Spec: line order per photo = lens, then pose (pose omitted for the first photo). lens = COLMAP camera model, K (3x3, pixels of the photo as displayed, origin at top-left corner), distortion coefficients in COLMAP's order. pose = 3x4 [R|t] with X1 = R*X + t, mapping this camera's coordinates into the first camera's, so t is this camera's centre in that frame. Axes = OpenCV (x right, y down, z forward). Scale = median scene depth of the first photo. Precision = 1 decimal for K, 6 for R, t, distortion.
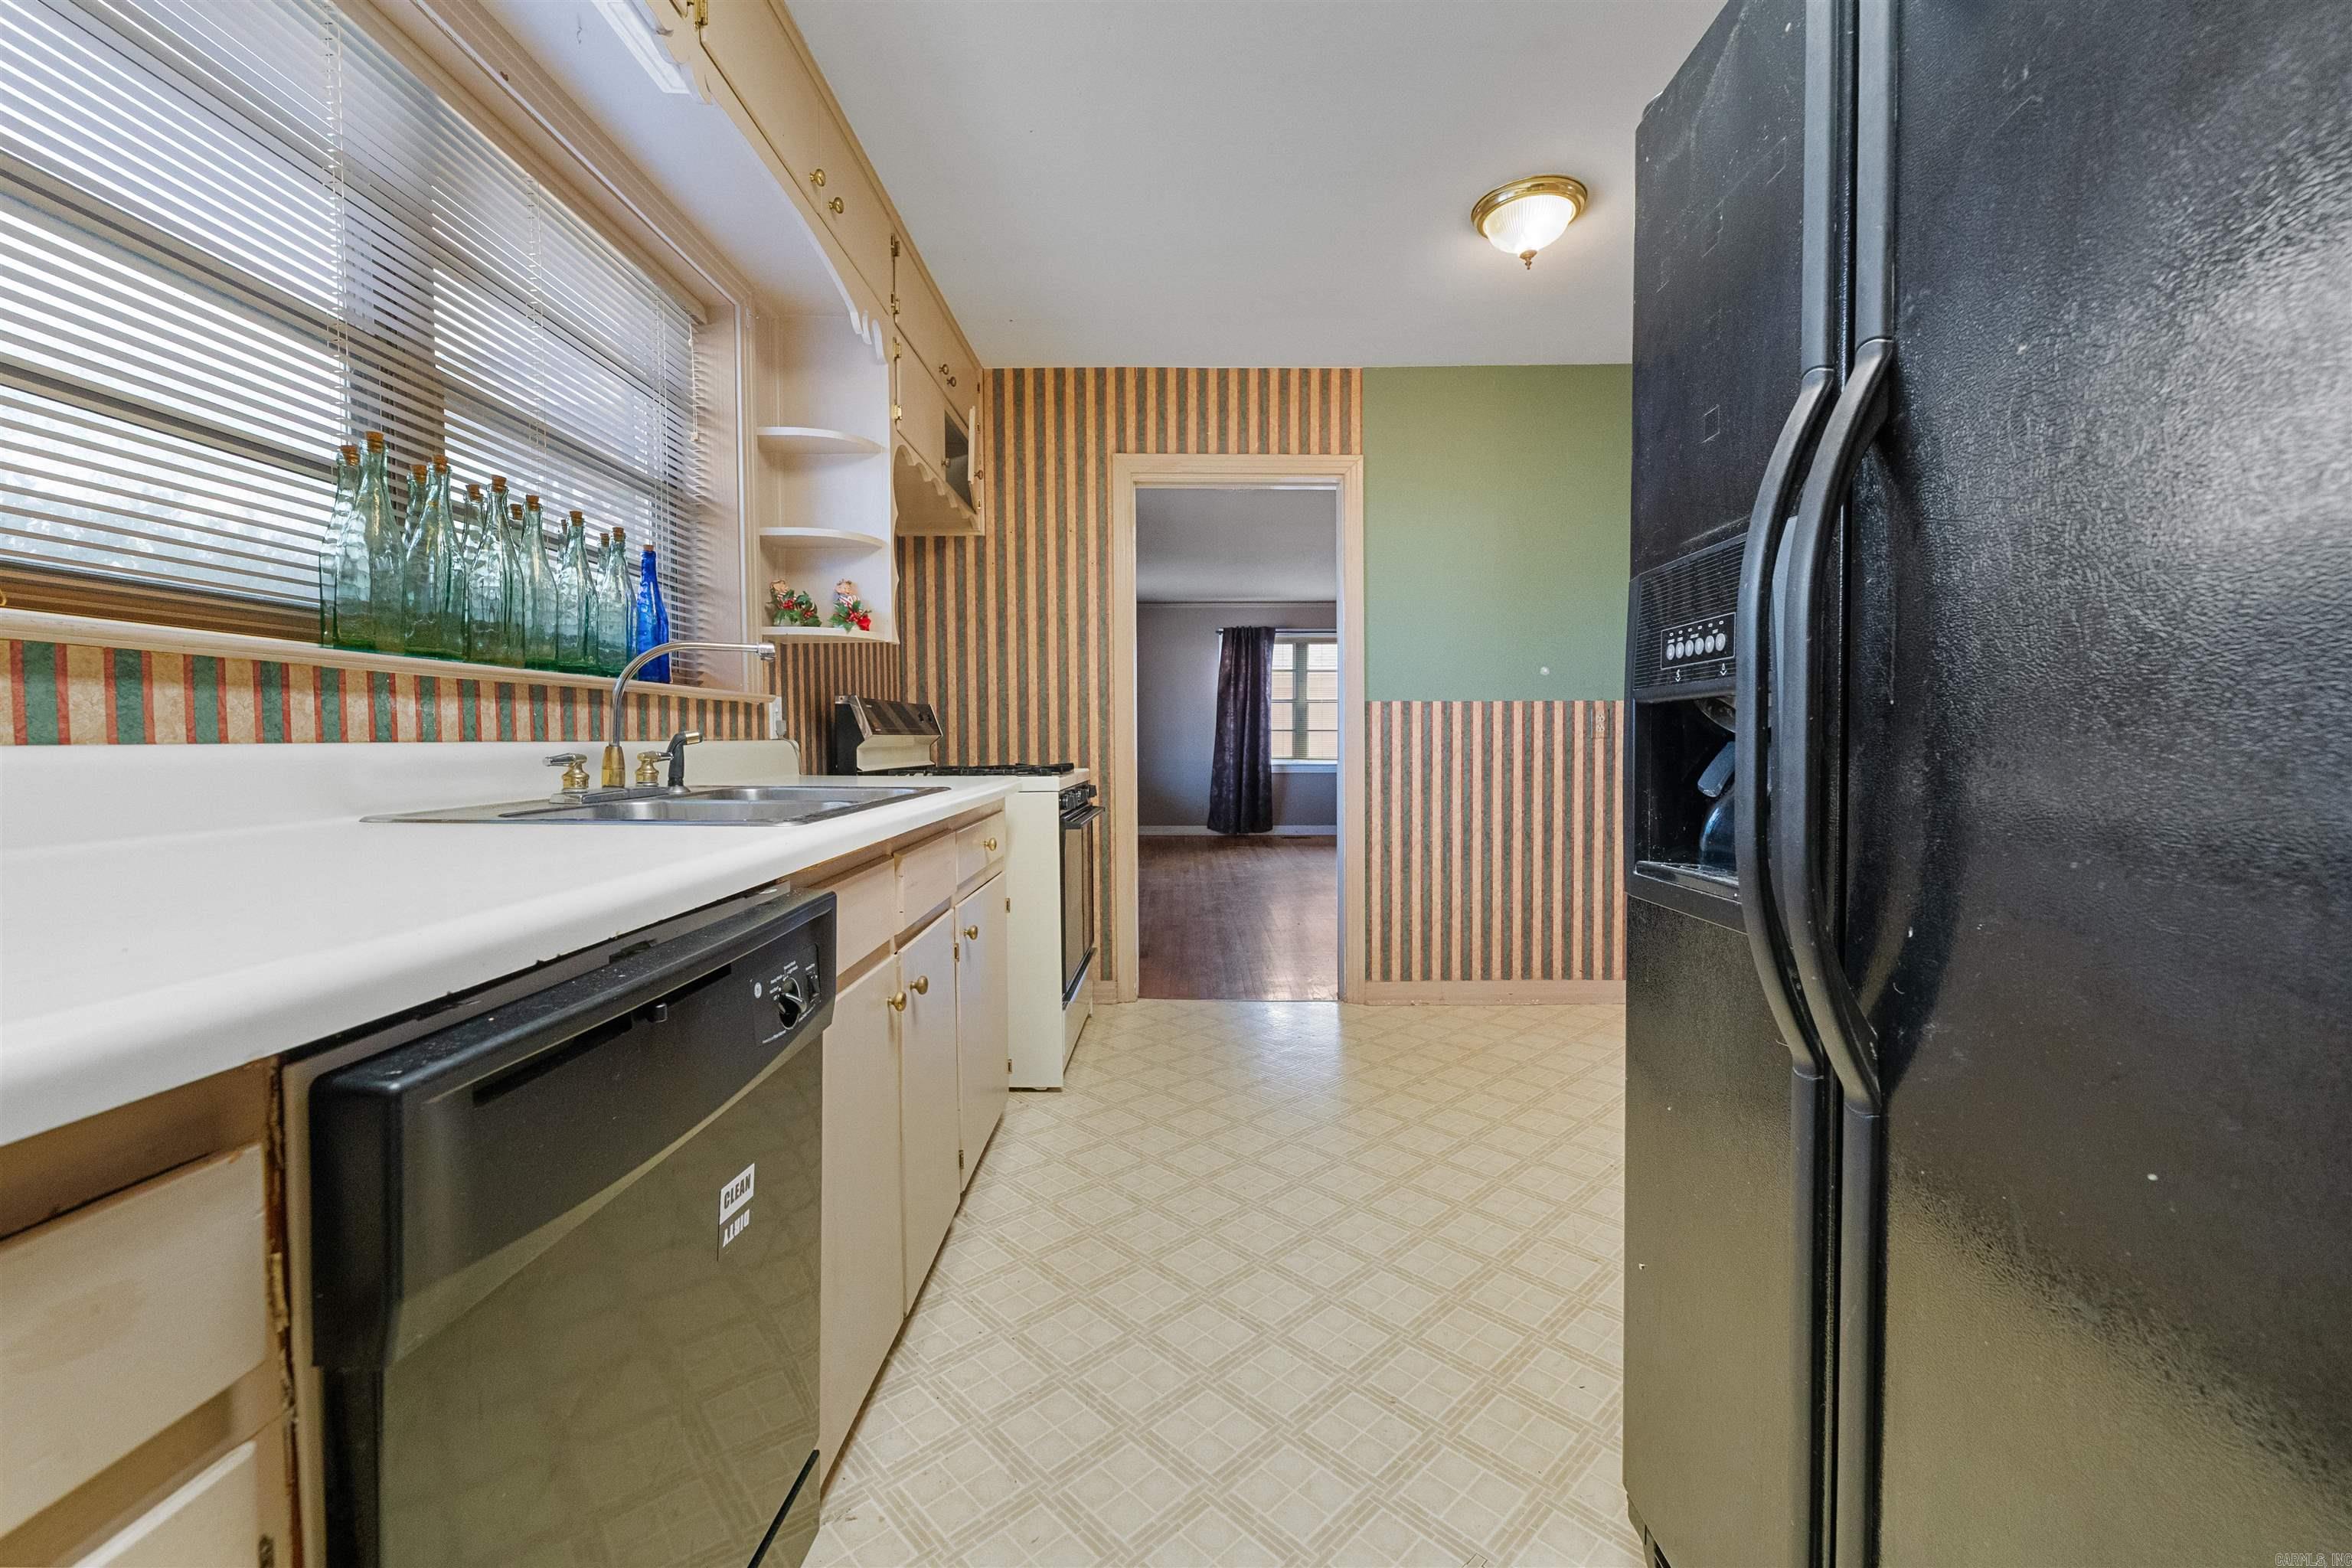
lens RADIAL K [[961.0, 0, 1166.4], [0, 961.0, 792.5], [0, 0, 1]] dist [0.005636, -0.002782]
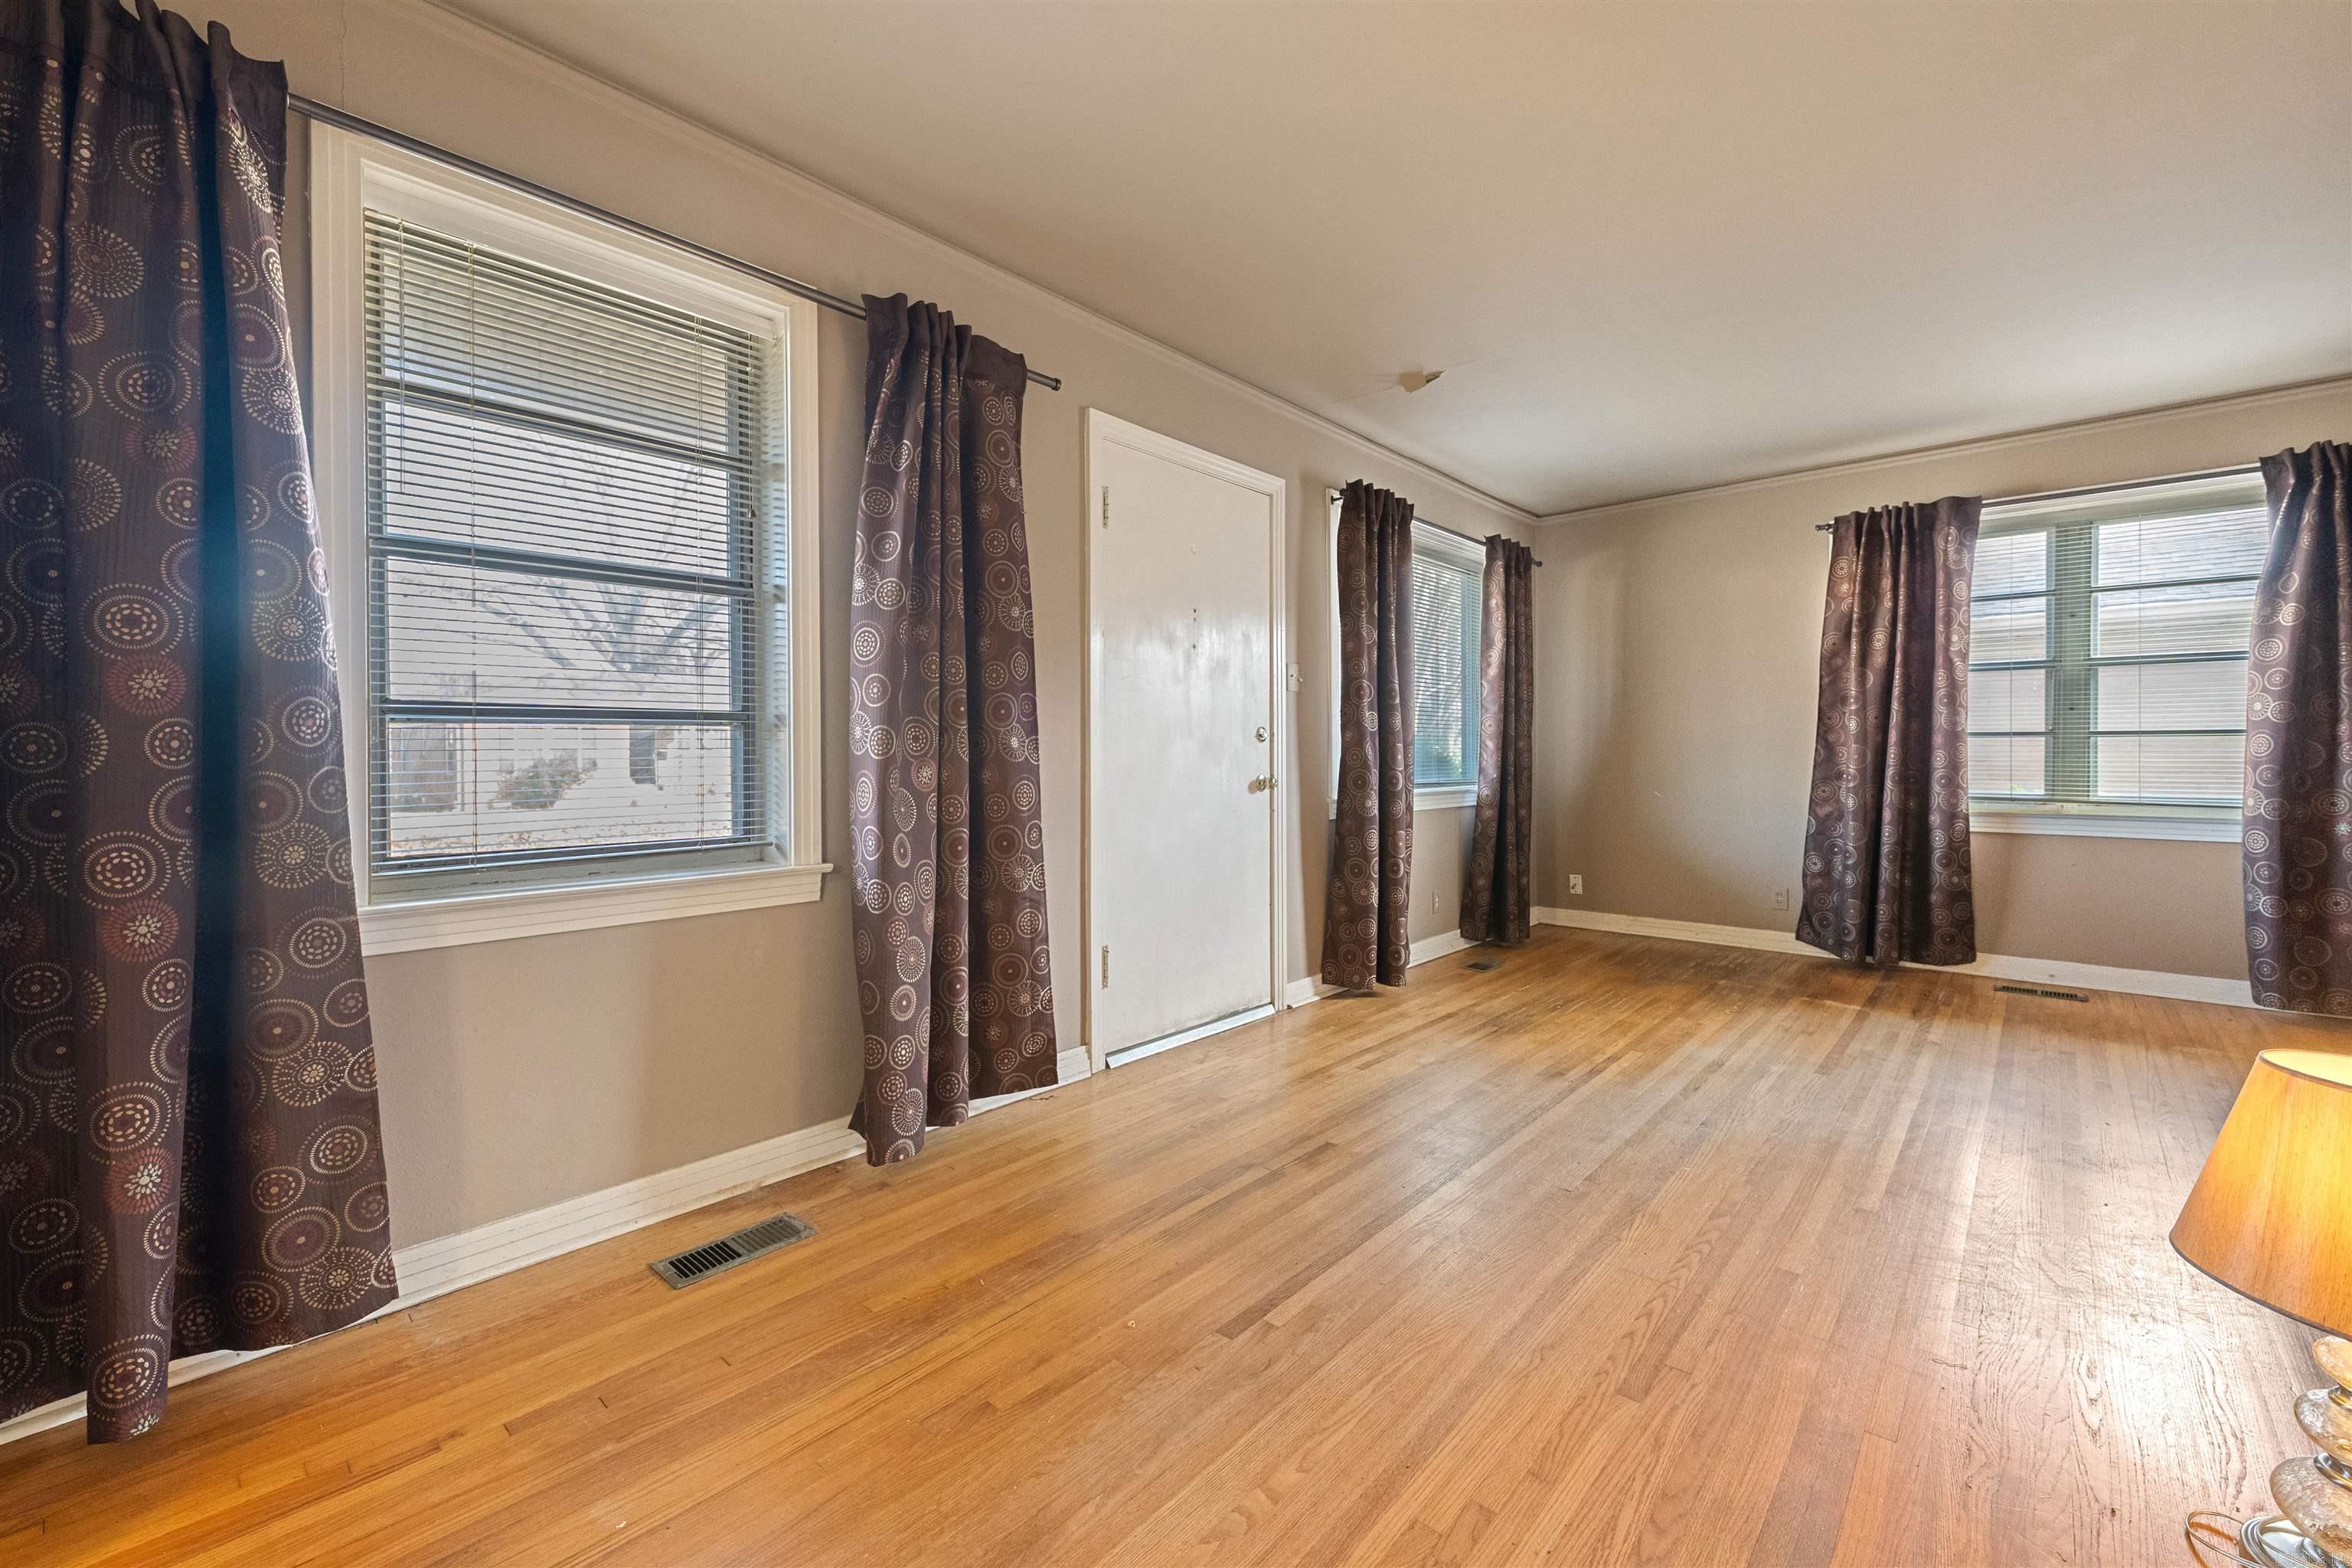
lens RADIAL K [[961.0, 0, 1155.3], [0, 961.0, 774.1], [0, 0, 1]] dist [0.005636, -0.002782]
pose [[0.742288, 0.011610, -0.669980, 0.584763], [-0.037193, 0.999022, -0.023895, -0.102216], [0.669047, 0.042655, 0.741995, 1.968565]]
